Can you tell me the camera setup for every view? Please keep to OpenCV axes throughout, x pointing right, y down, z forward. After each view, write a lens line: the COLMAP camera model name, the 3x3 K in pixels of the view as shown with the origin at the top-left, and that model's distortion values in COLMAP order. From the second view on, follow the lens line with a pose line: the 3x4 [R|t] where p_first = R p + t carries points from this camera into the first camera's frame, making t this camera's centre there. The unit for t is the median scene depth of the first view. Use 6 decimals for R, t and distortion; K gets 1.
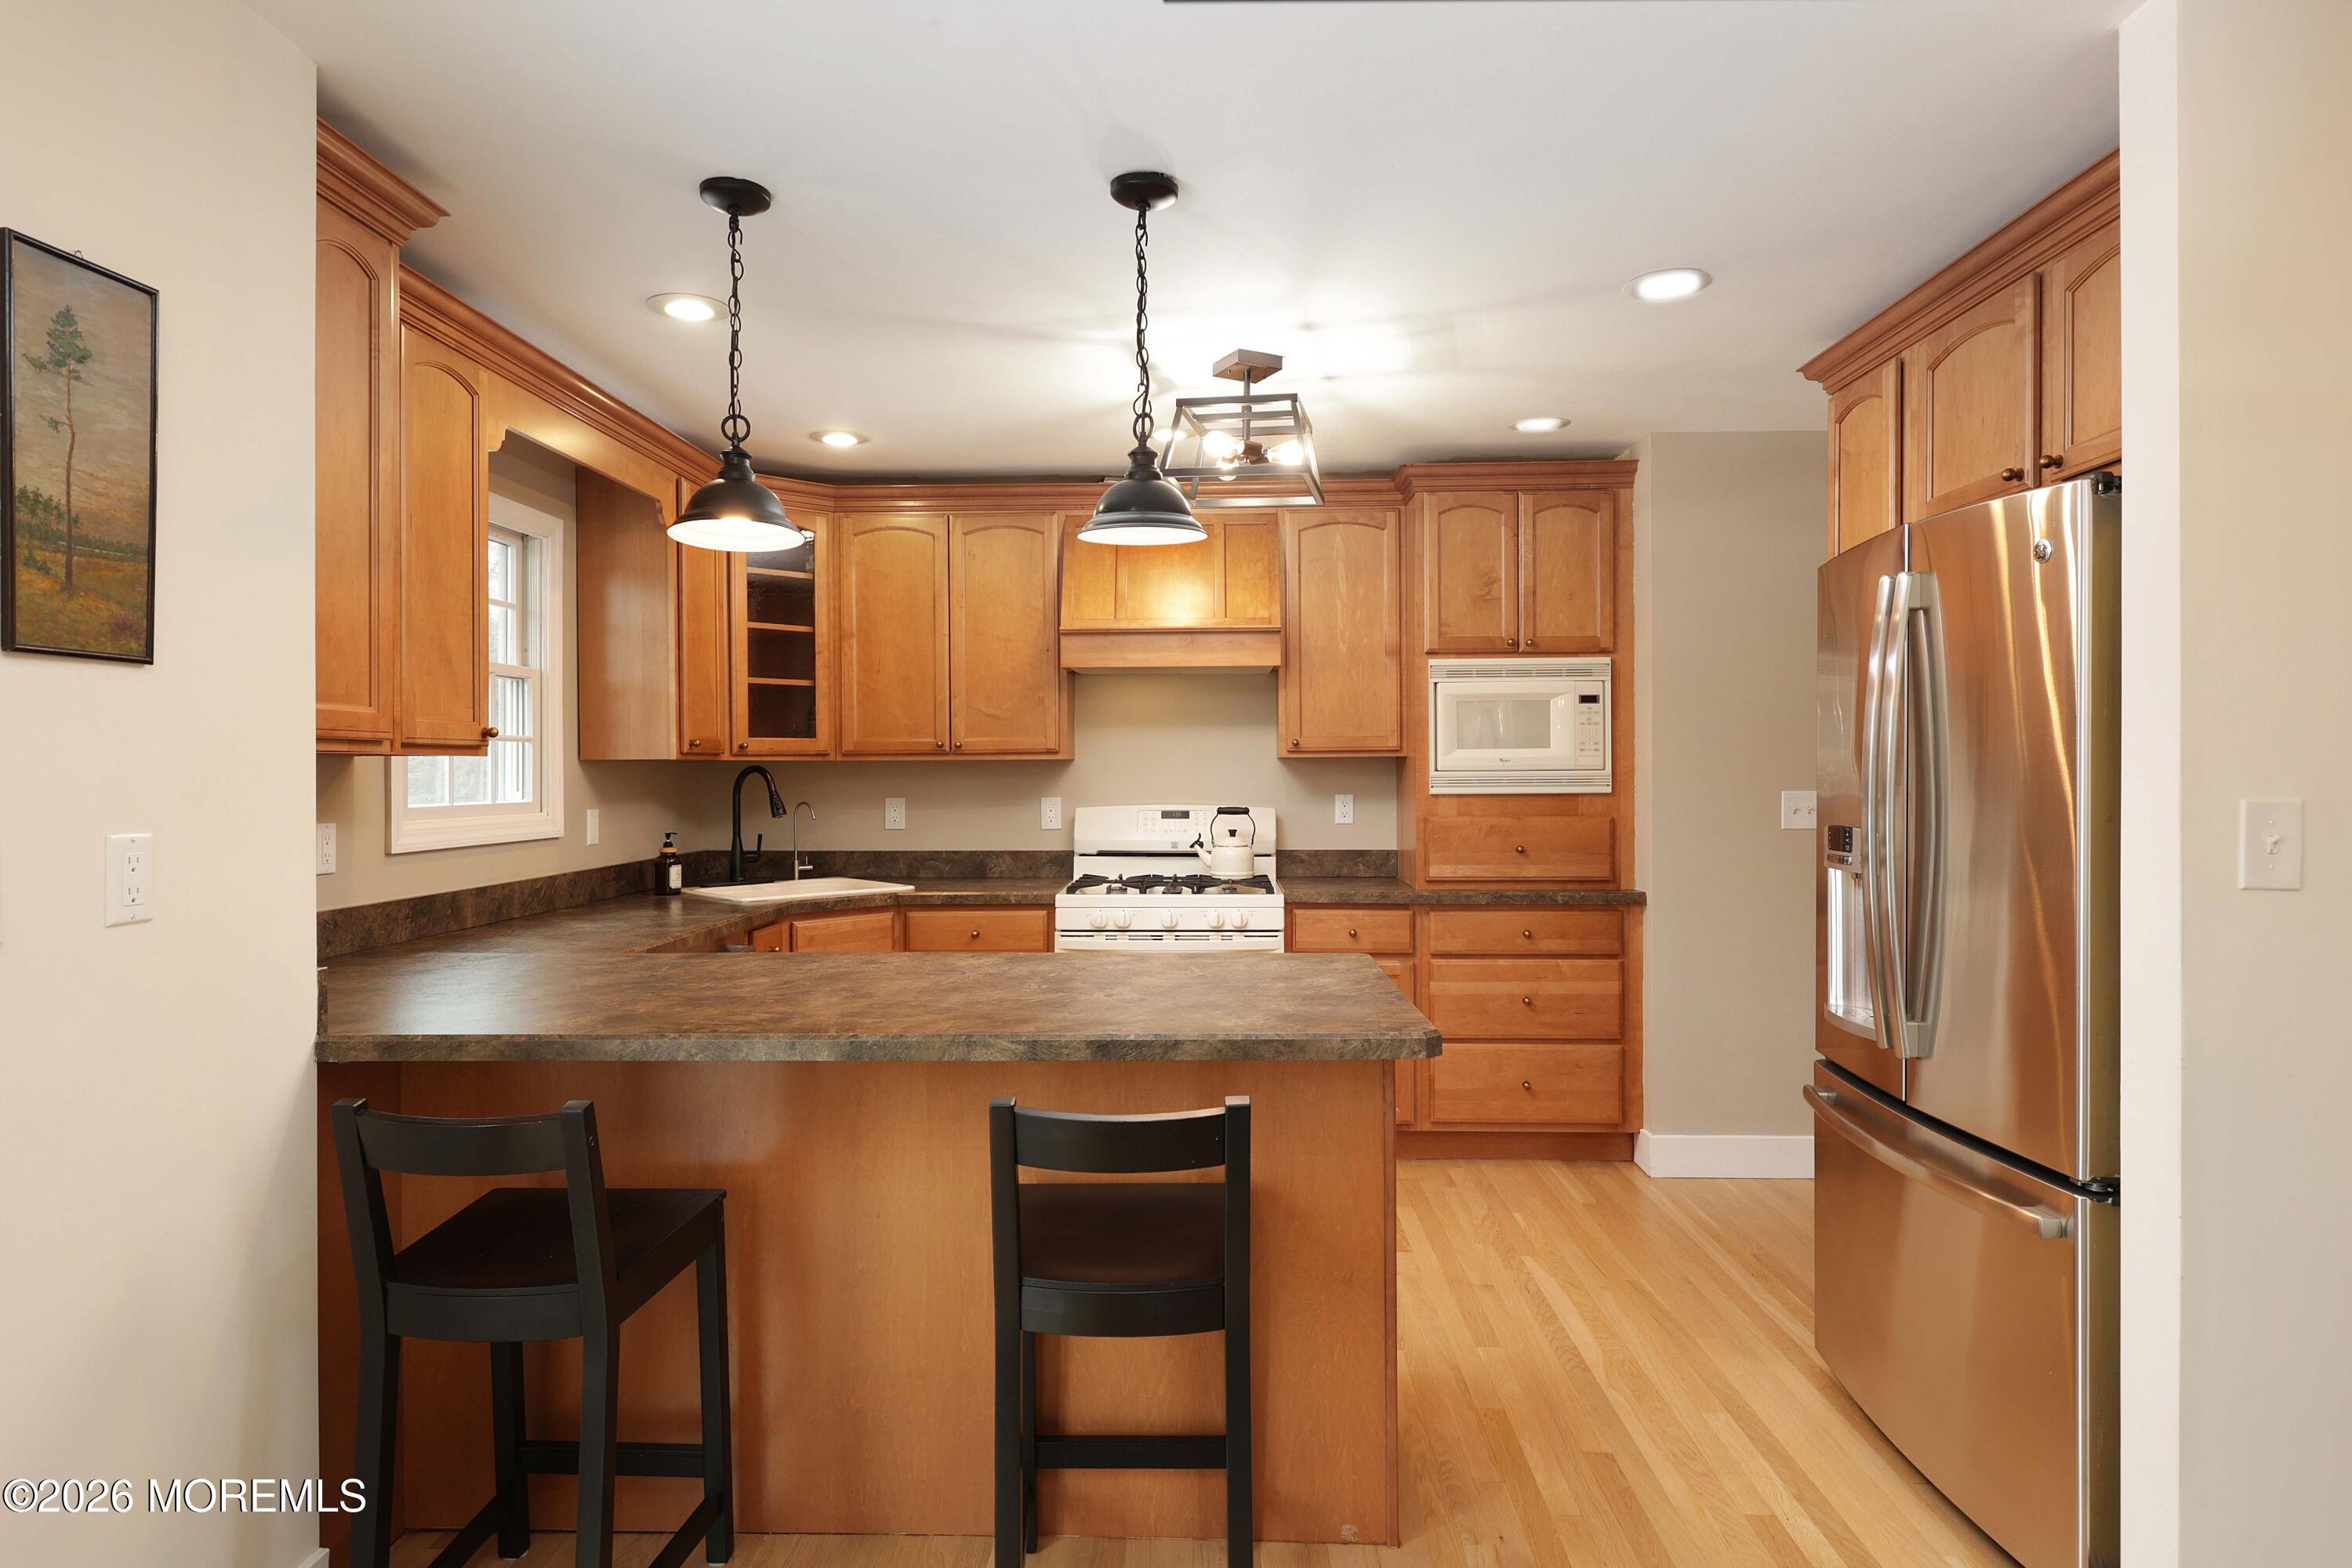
lens RADIAL K [[1309.2, 0, 1172.9], [0, 1309.2, 780.3], [0, 0, 1]] dist [-0.002394, 0.000658]
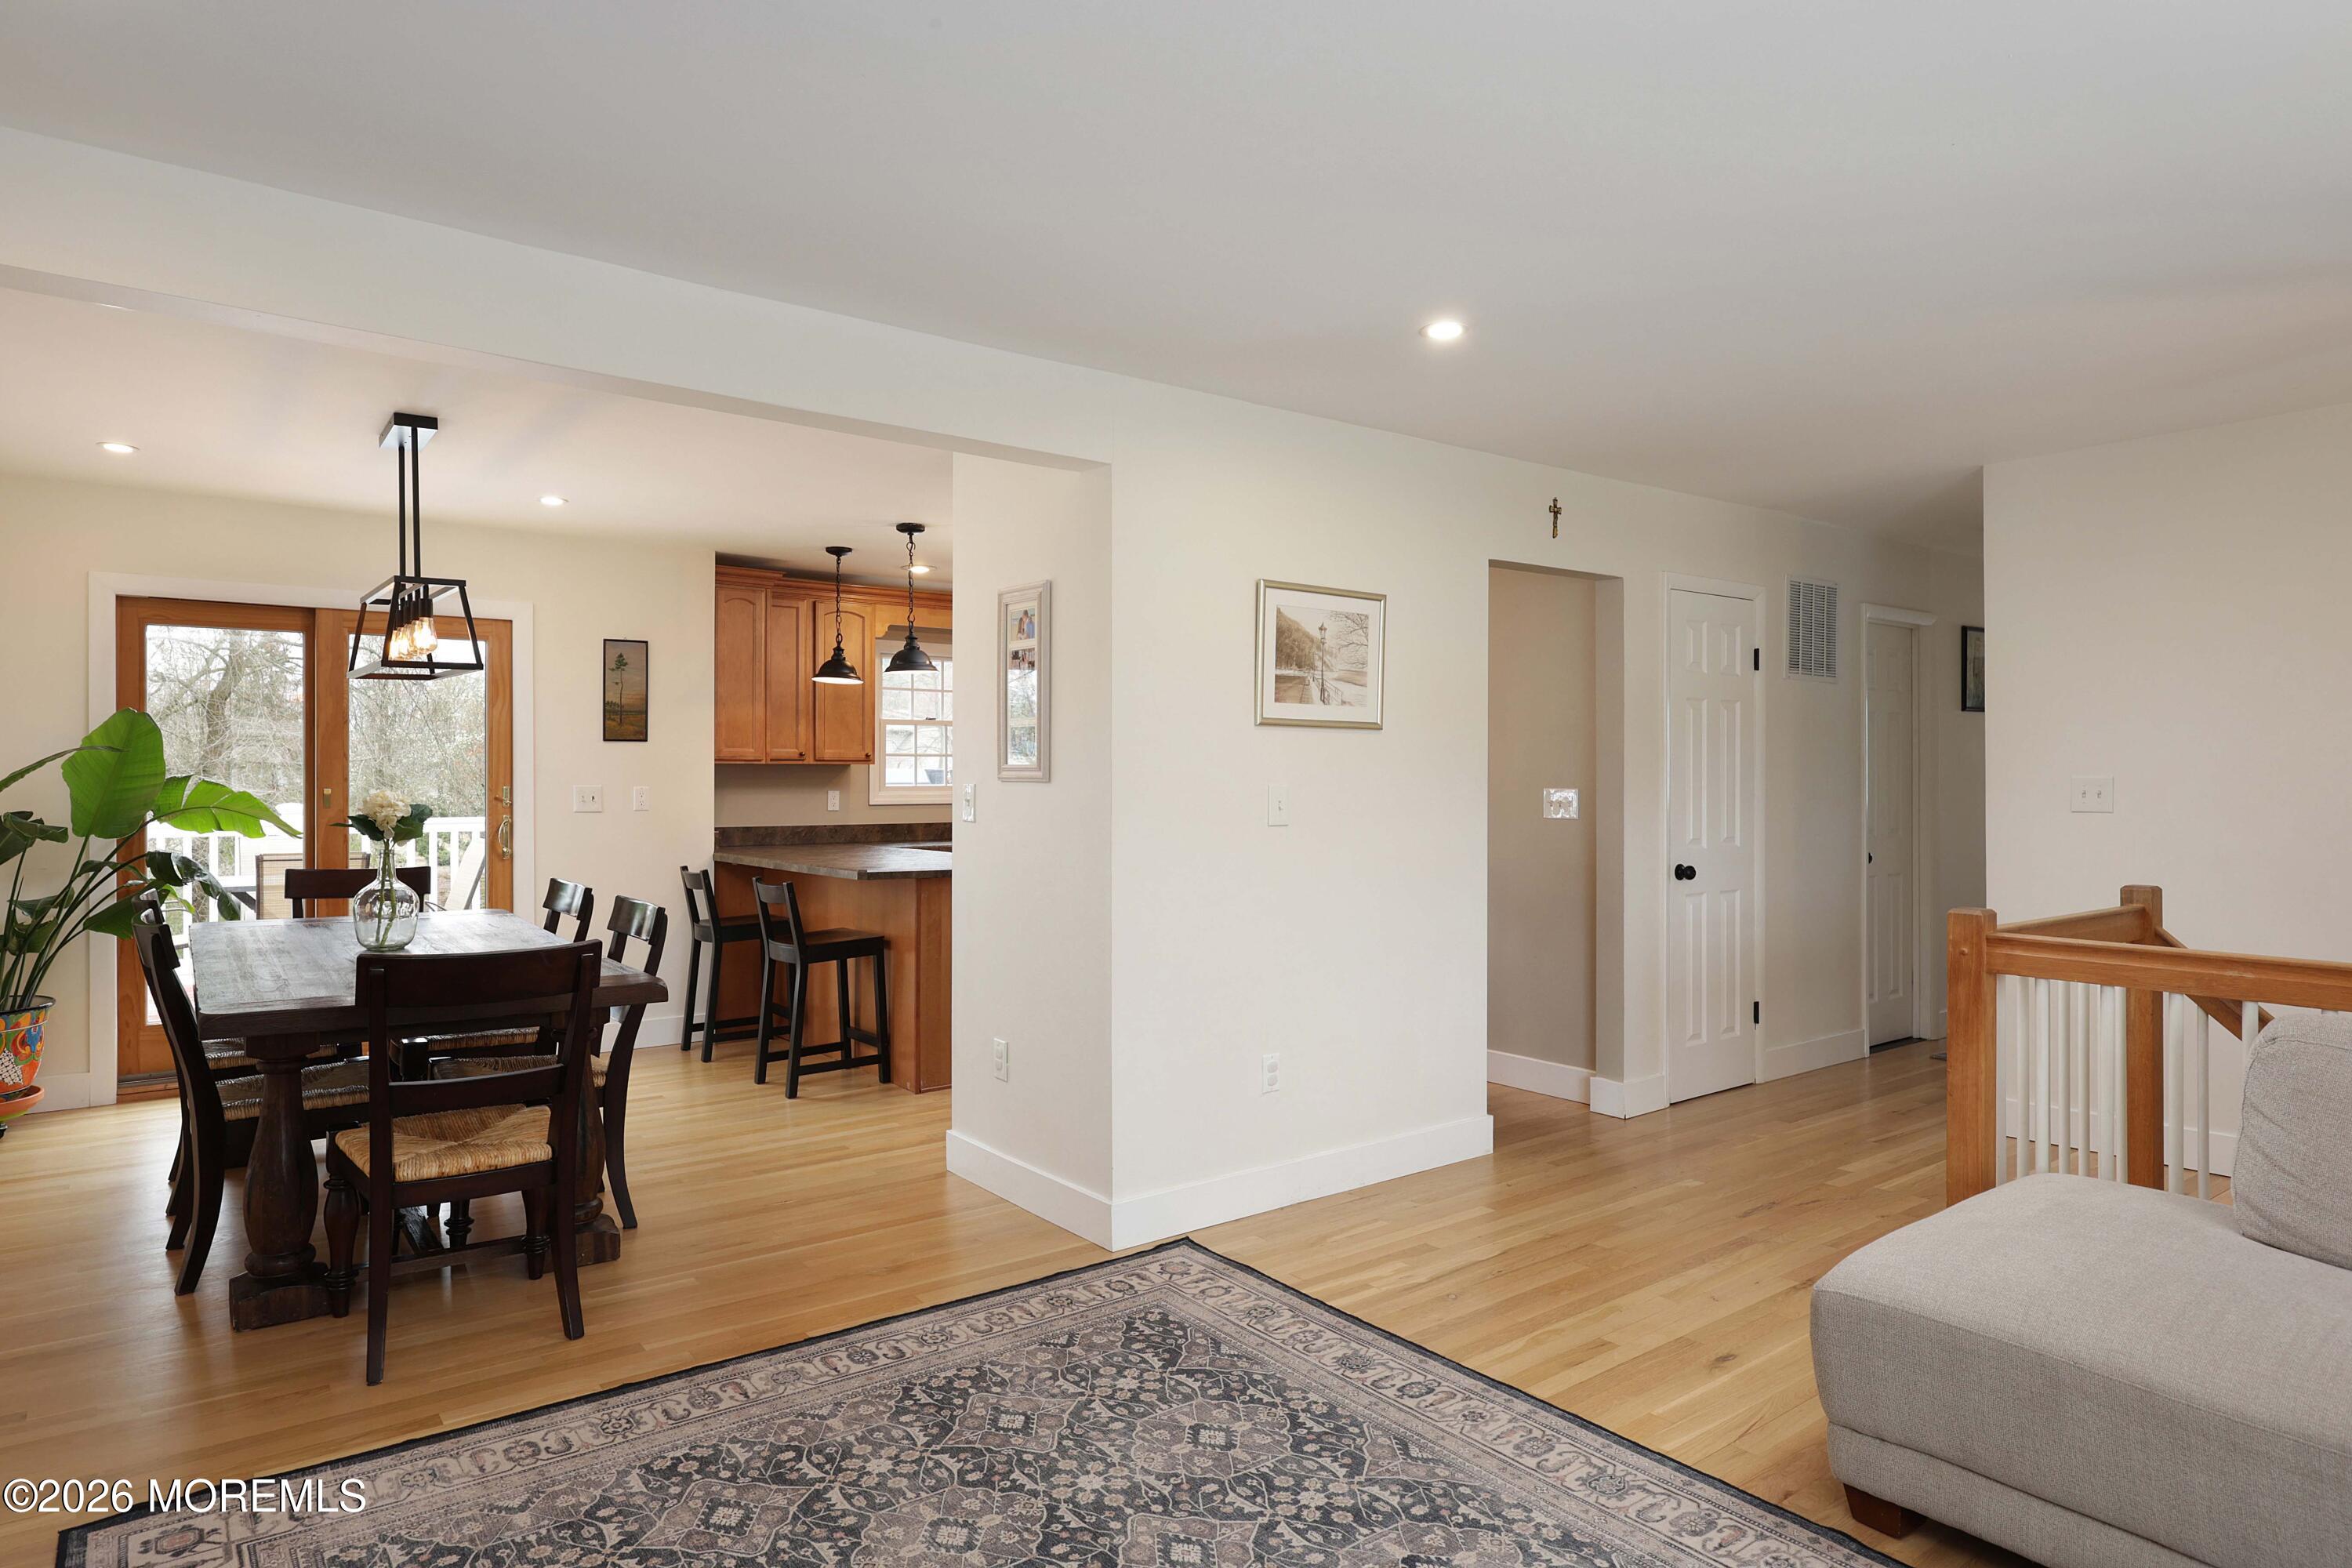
lens RADIAL K [[1356.0, 0, 1166.9], [0, 1356.0, 770.2], [0, 0, 1]] dist [0.006200, -0.000164]
pose [[0.628094, 0.001800, -0.778135, 1.228383], [-0.008375, 0.999955, -0.004447, -0.000672], [0.778092, 0.009310, 0.628081, -0.107828]]
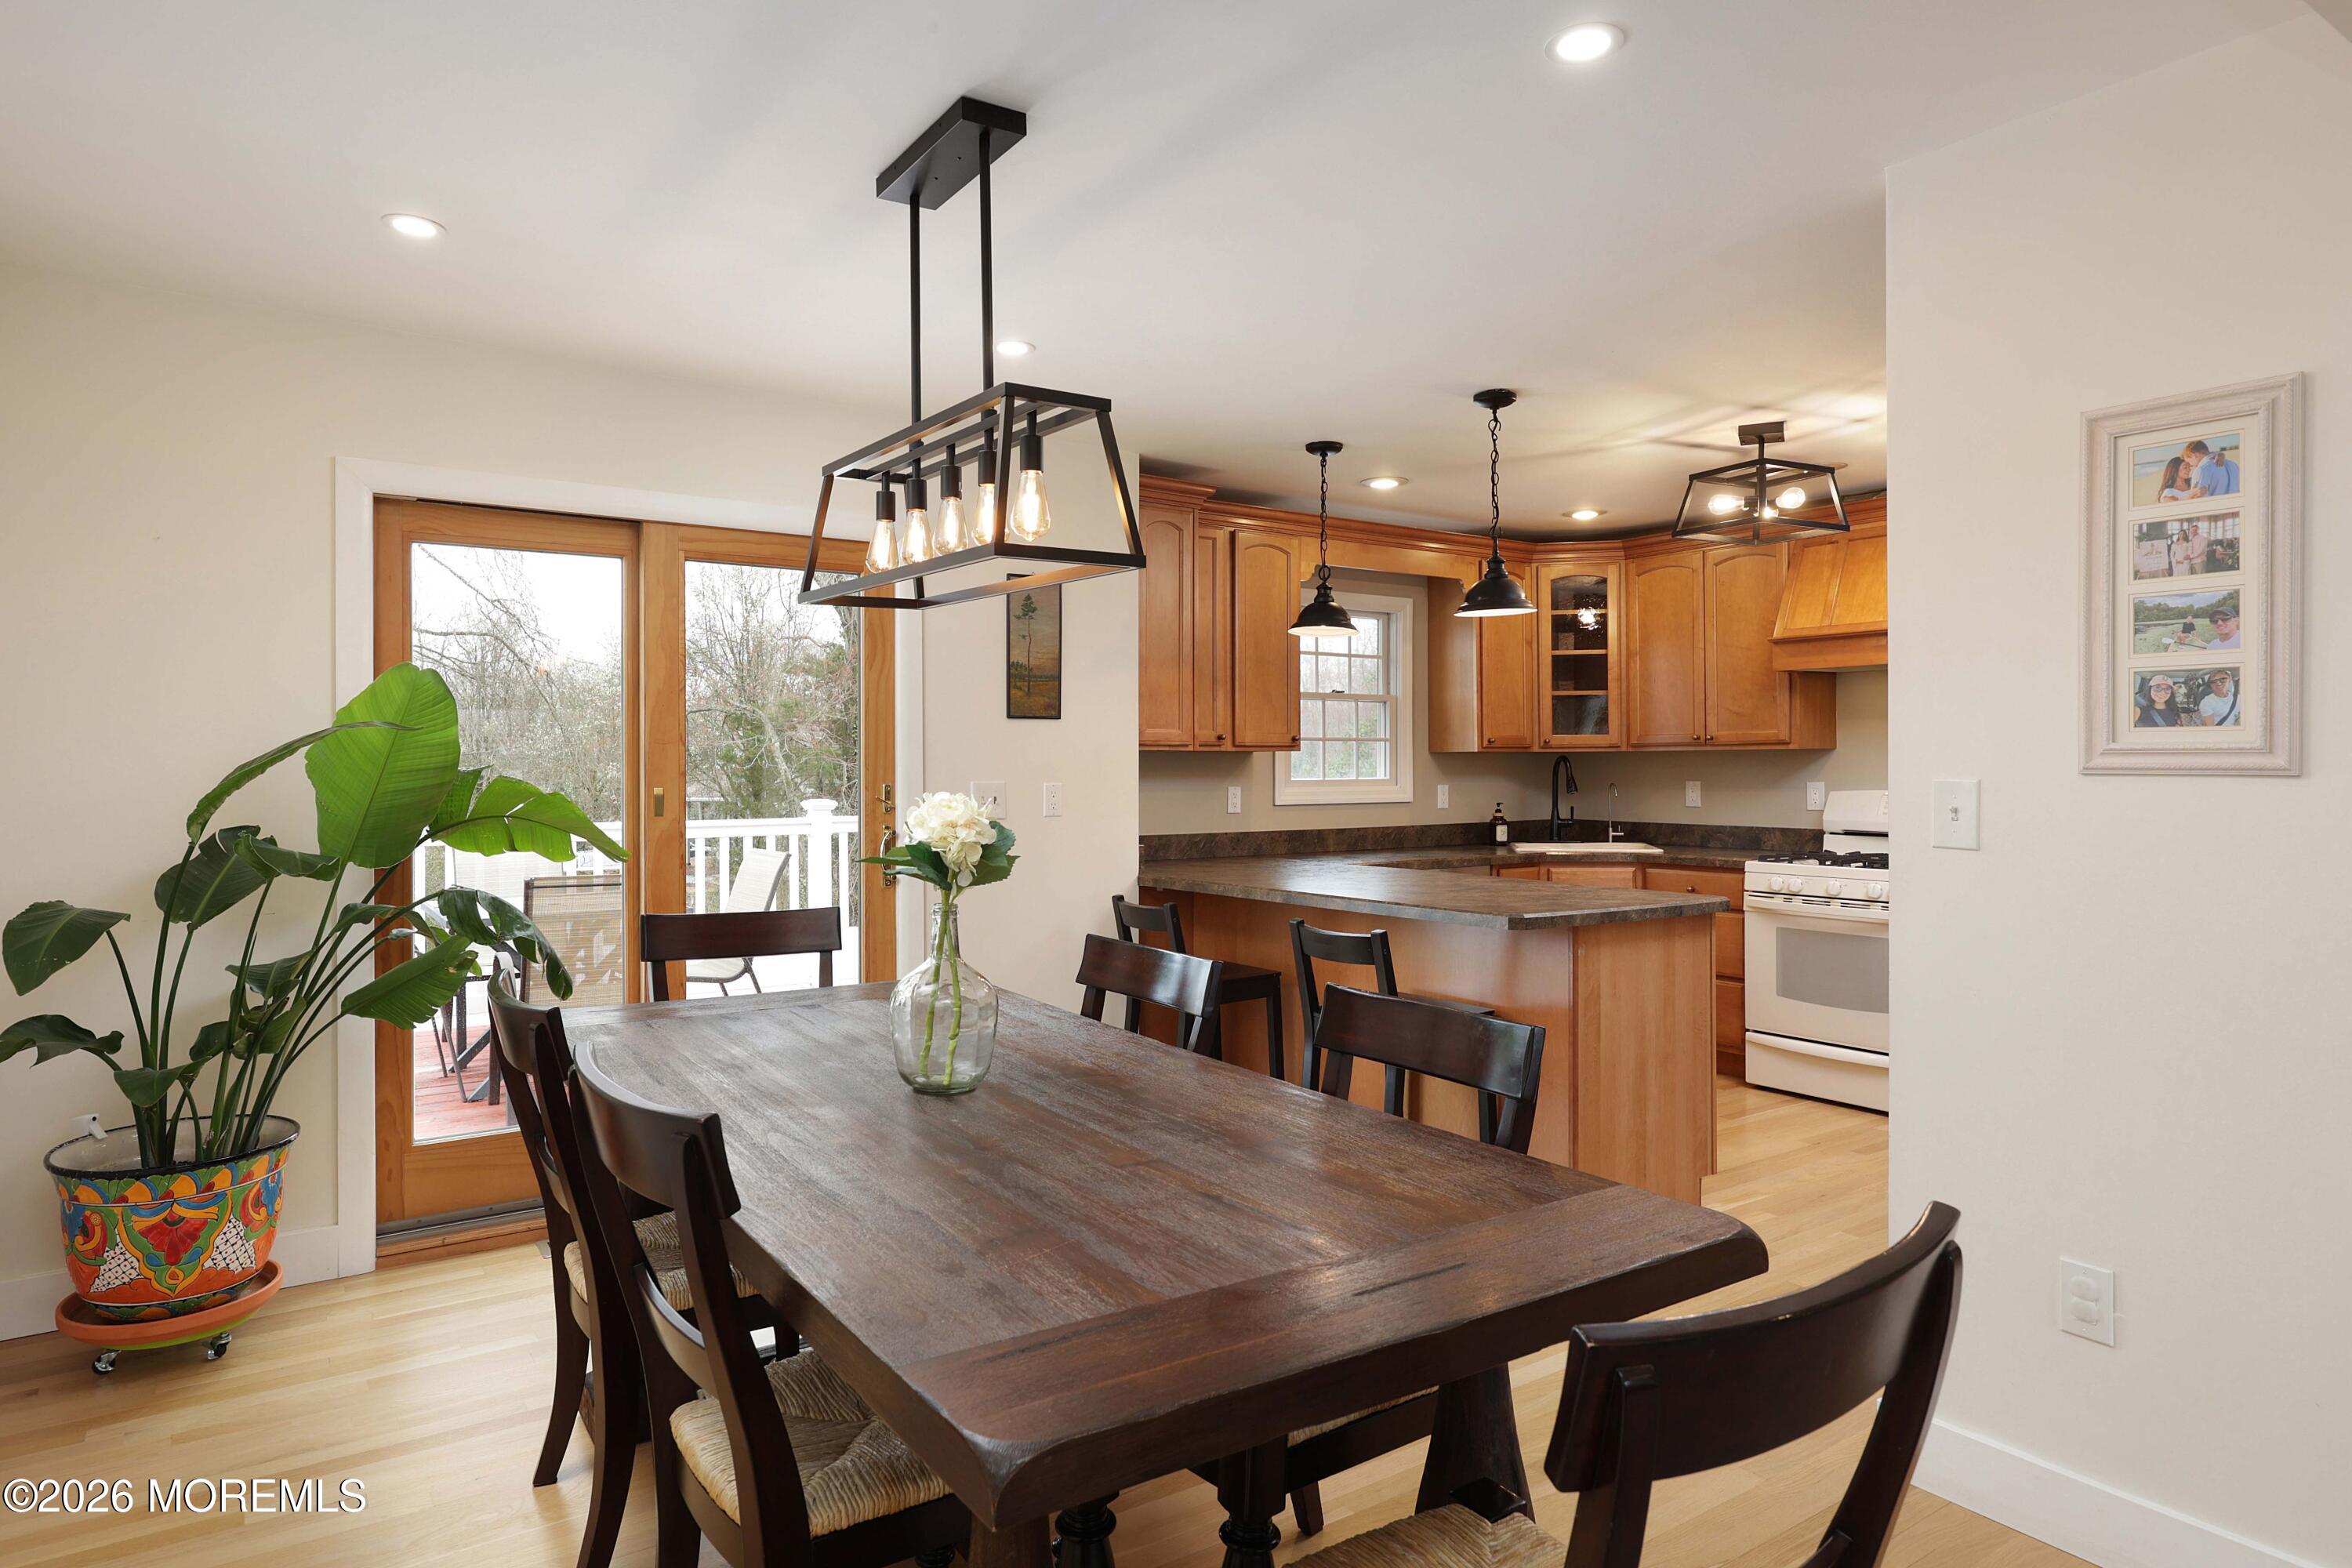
lens RADIAL K [[1356.0, 0, 1170.6], [0, 1356.0, 759.9], [0, 0, 1]] dist [0.006200, -0.000164]
pose [[0.595899, -0.001061, -0.803059, 0.600668], [-0.004558, 0.999979, -0.004704, 0.002161], [0.803046, 0.006464, 0.595881, -0.174758]]
